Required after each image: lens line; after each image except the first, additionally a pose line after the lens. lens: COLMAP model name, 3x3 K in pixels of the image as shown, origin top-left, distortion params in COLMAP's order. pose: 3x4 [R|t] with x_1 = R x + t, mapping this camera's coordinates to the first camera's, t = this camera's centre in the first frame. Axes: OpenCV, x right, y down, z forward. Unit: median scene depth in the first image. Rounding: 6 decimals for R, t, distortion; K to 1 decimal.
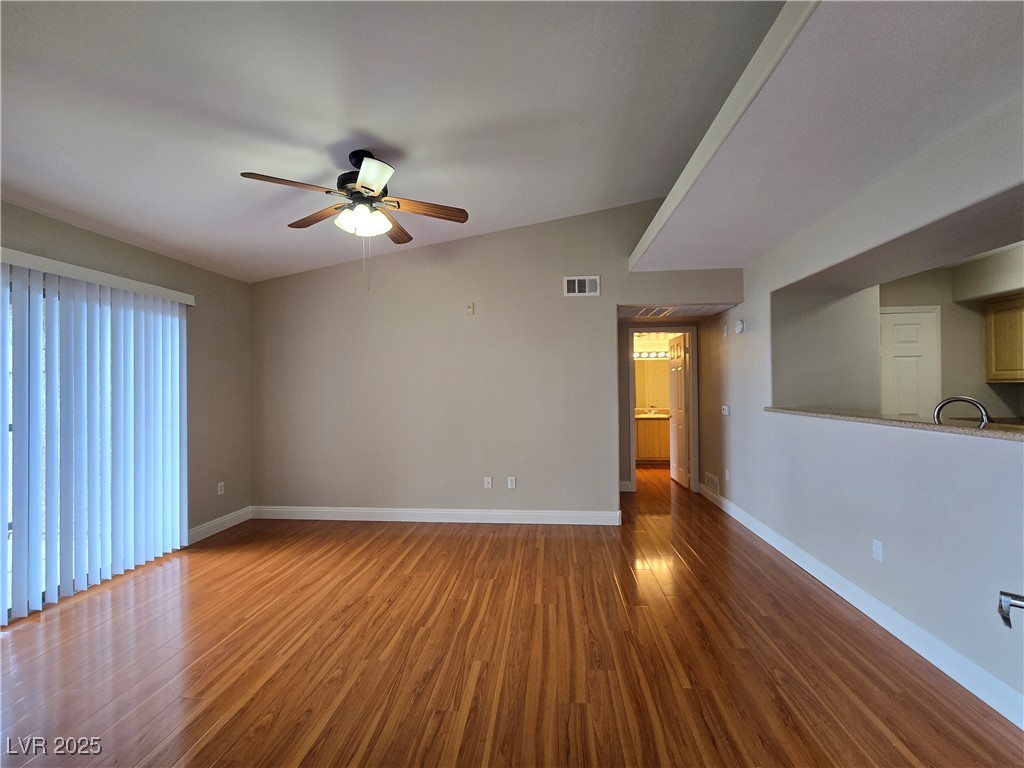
lens RADIAL K [[421.8, 0, 515.5], [0, 421.8, 383.2], [0, 0, 1]] dist [0.001045, 0.000512]
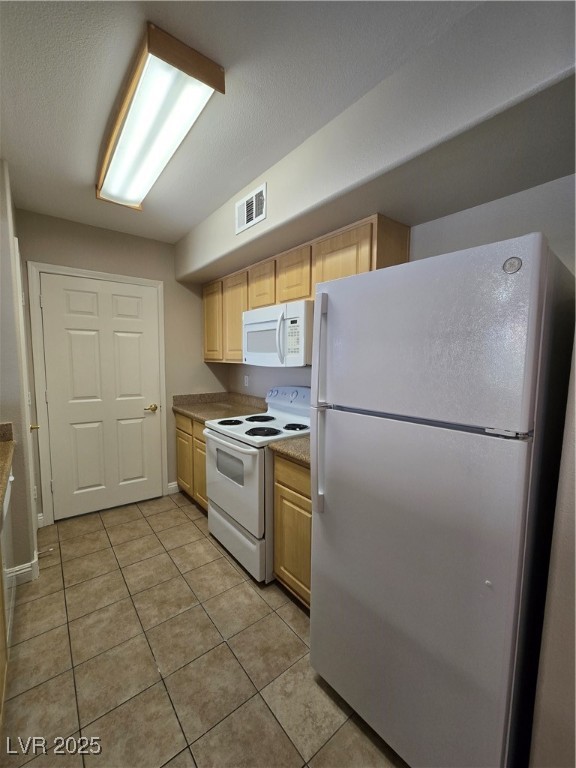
lens RADIAL K [[316.4, 0, 287.3], [0, 316.4, 386.9], [0, 0, 1]] dist [0.001045, 0.000512]
pose [[0.722446, -0.047471, 0.689796, 0.868949], [-0.026439, 0.995014, 0.096166, -0.025626], [-0.690922, -0.087712, 0.717589, 0.323604]]
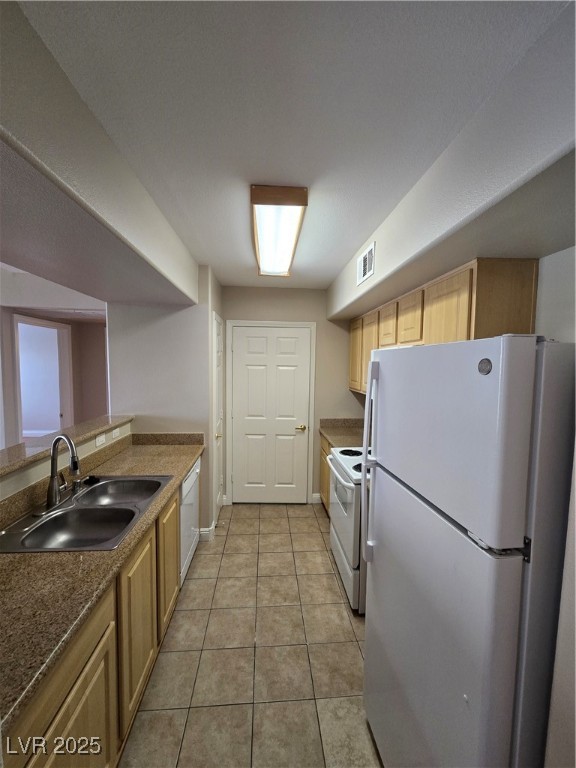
lens RADIAL K [[316.4, 0, 287.3], [0, 316.4, 386.9], [0, 0, 1]] dist [0.001045, 0.000512]
pose [[0.985937, 0.011896, 0.166693, 0.979040], [-0.025989, 0.996242, 0.082619, -0.096294], [-0.165083, -0.085789, 0.982541, 0.190248]]
